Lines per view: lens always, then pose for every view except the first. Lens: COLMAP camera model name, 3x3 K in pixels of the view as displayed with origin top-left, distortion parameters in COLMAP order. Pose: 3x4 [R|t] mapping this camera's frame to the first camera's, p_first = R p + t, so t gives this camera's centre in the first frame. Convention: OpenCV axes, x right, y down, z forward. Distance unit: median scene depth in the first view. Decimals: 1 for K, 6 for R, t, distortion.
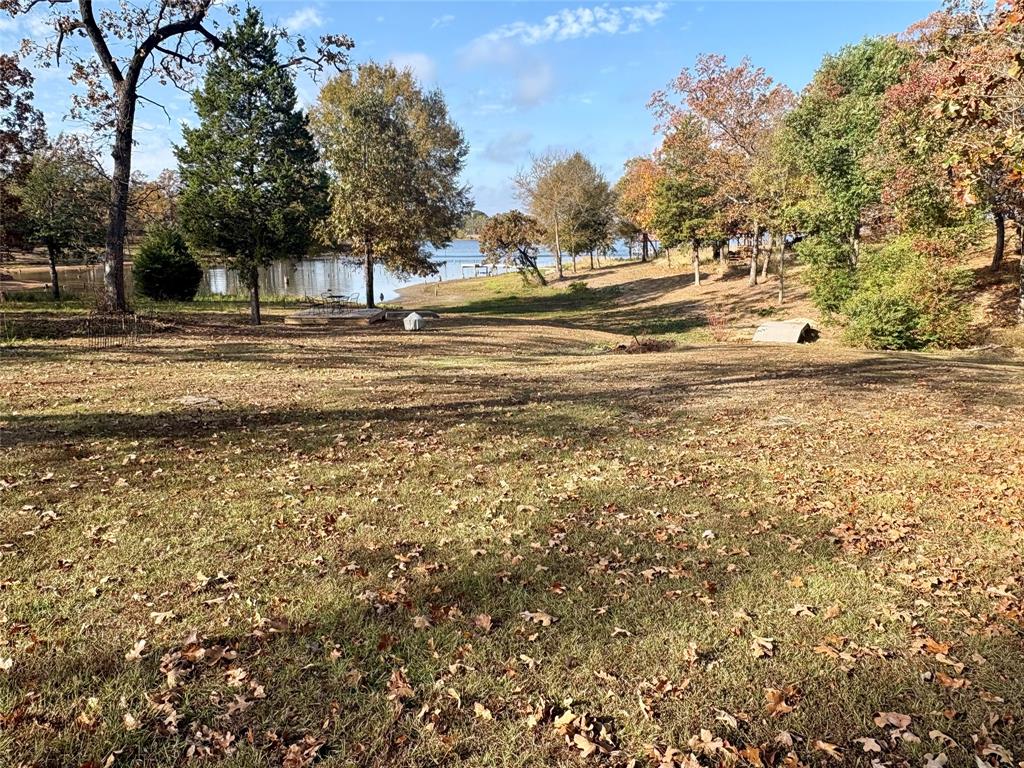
lens RADIAL K [[778.6, 0, 509.6], [0, 778.6, 385.7], [0, 0, 1]] dist [0.002741, -0.001635]
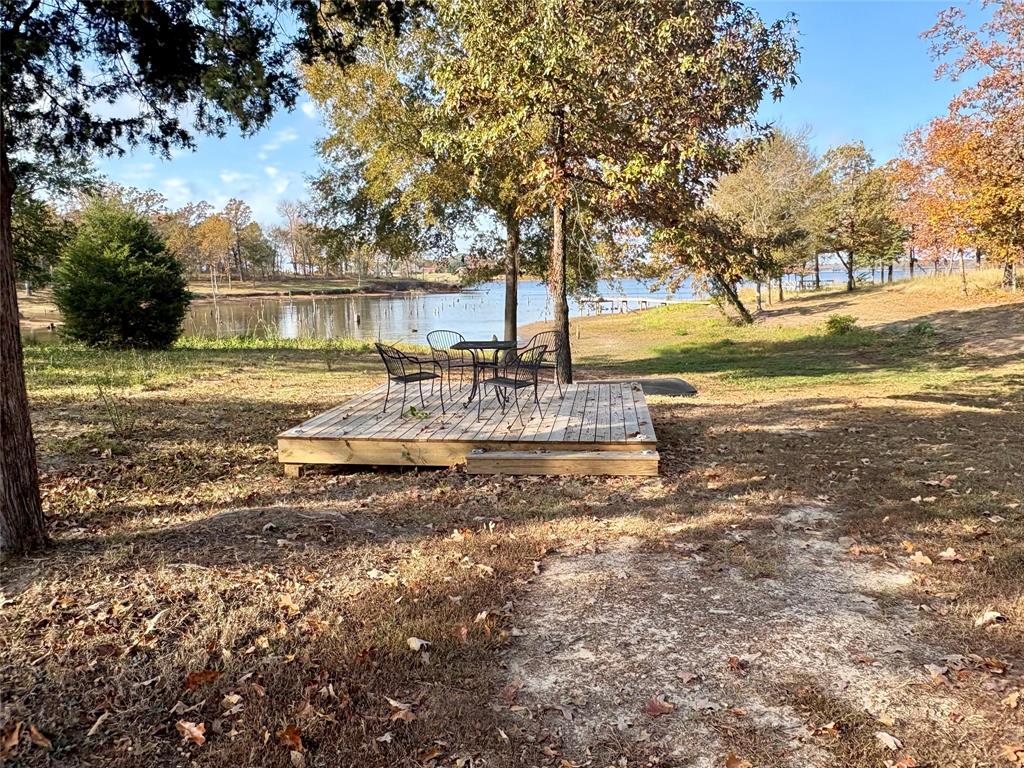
lens RADIAL K [[778.6, 0, 513.7], [0, 778.6, 382.6], [0, 0, 1]] dist [0.002741, -0.001635]
pose [[0.996126, 0.006606, -0.087684, -0.095767], [-0.011699, 0.998266, -0.057690, -0.043707], [0.087151, 0.058492, 0.994476, 0.371670]]
